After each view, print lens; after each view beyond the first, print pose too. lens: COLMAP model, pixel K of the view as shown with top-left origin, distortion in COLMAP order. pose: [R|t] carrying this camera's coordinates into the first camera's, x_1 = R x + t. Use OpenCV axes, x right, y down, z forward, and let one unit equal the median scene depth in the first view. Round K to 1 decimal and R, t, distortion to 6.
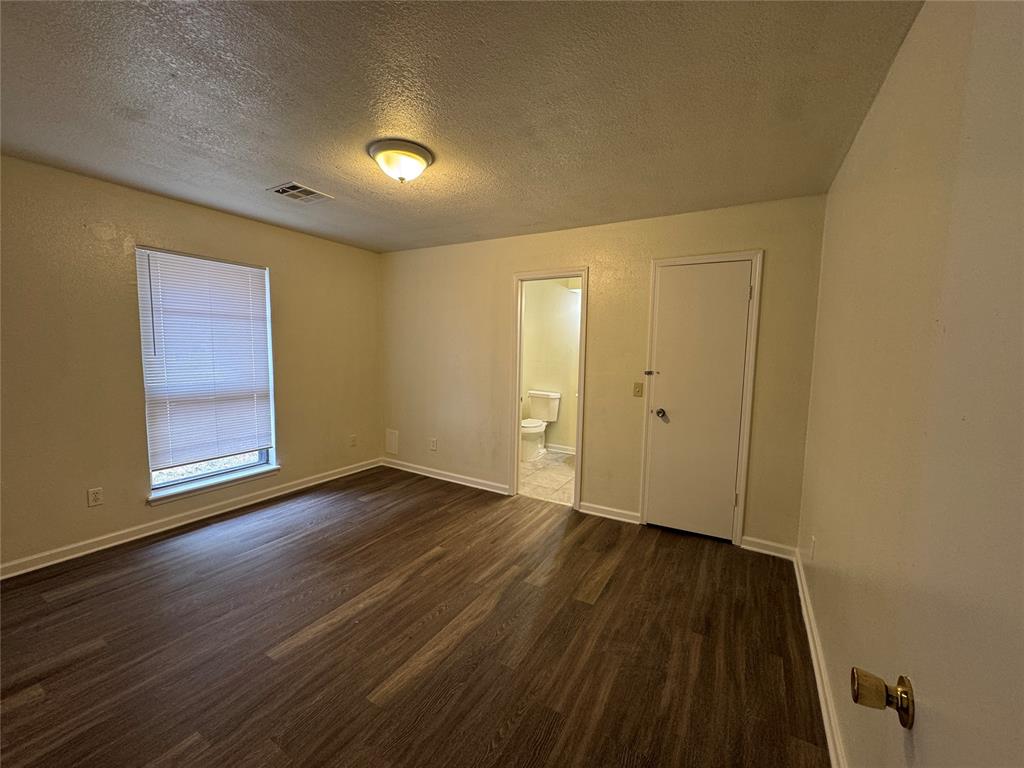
lens RADIAL K [[408.0, 0, 513.7], [0, 408.0, 385.6], [0, 0, 1]] dist [-0.003516, 0.000833]
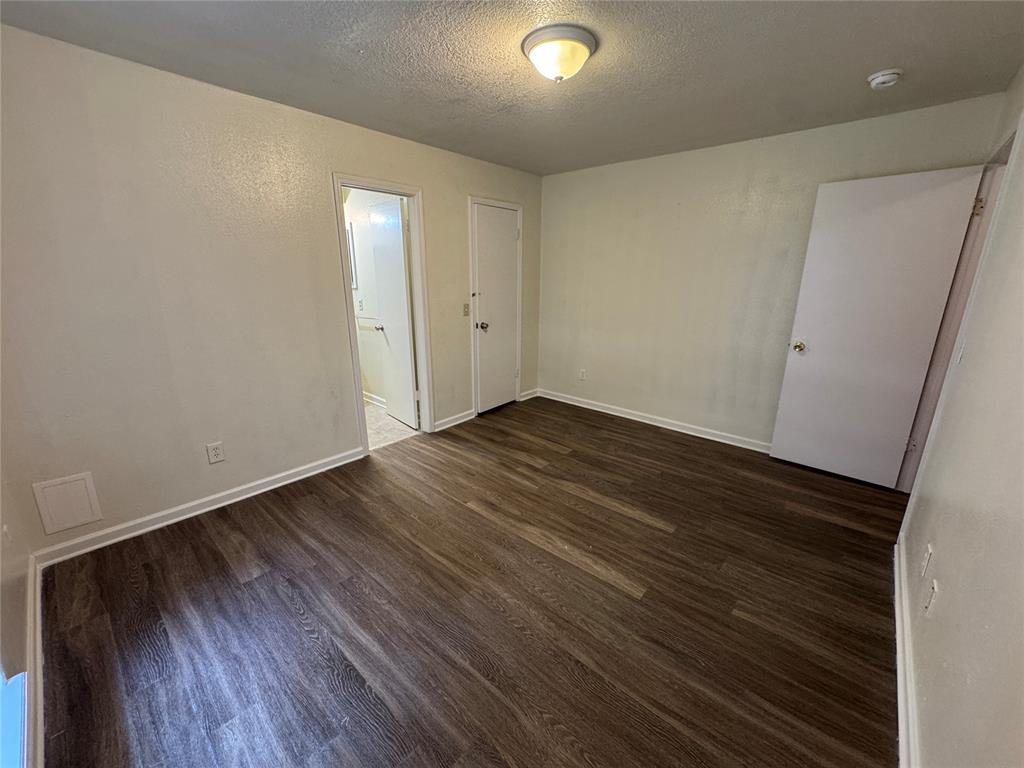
lens RADIAL K [[408.0, 0, 515.9], [0, 408.0, 383.9], [0, 0, 1]] dist [-0.003516, 0.000833]
pose [[0.189884, -0.278869, 0.941369, -0.899619], [0.091710, 0.959659, 0.265789, -0.091090], [-0.977514, 0.035864, 0.207799, 0.656439]]
